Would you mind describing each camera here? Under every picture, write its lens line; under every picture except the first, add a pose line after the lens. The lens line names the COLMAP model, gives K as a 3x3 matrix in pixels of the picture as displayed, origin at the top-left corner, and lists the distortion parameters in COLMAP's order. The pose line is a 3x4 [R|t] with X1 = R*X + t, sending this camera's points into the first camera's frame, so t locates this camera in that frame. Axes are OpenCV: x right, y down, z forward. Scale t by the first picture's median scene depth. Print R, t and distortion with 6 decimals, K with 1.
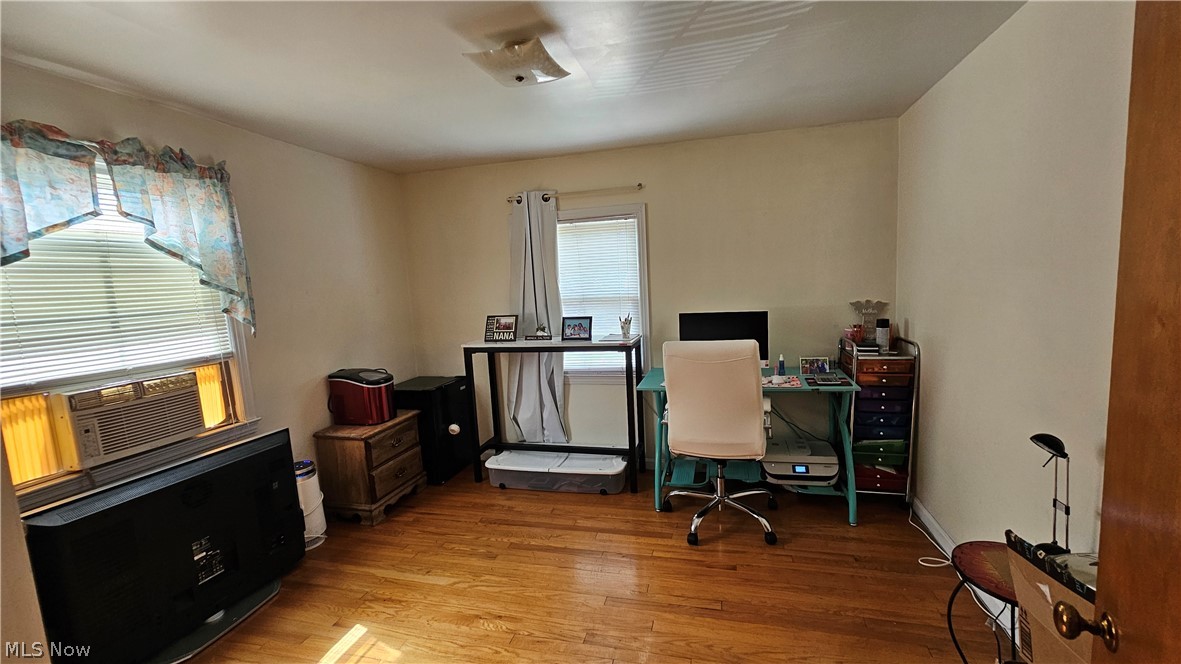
lens RADIAL K [[487.1, 0, 600.6], [0, 487.1, 333.2], [0, 0, 1]] dist [0.004455, -0.001907]
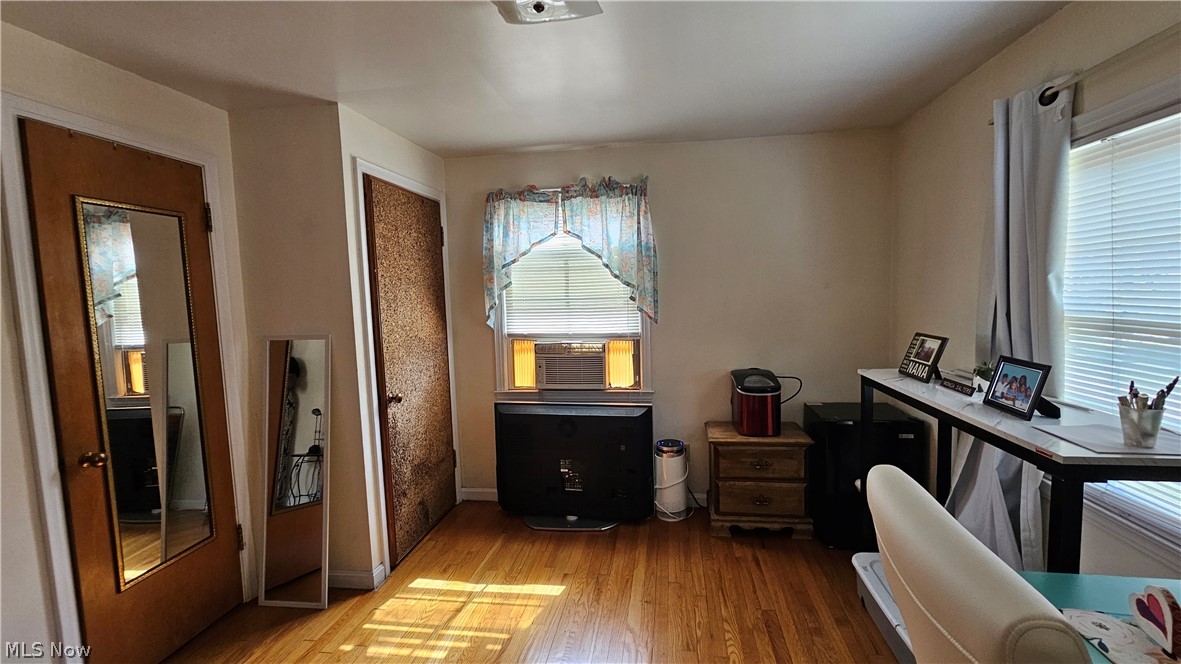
lens RADIAL K [[487.1, 0, 599.8], [0, 487.1, 330.1], [0, 0, 1]] dist [0.004455, -0.001907]
pose [[0.114066, 0.126980, -0.985325, 0.453455], [-0.089785, 0.989057, 0.117067, -0.103932], [0.989408, 0.075114, 0.124219, 0.753086]]
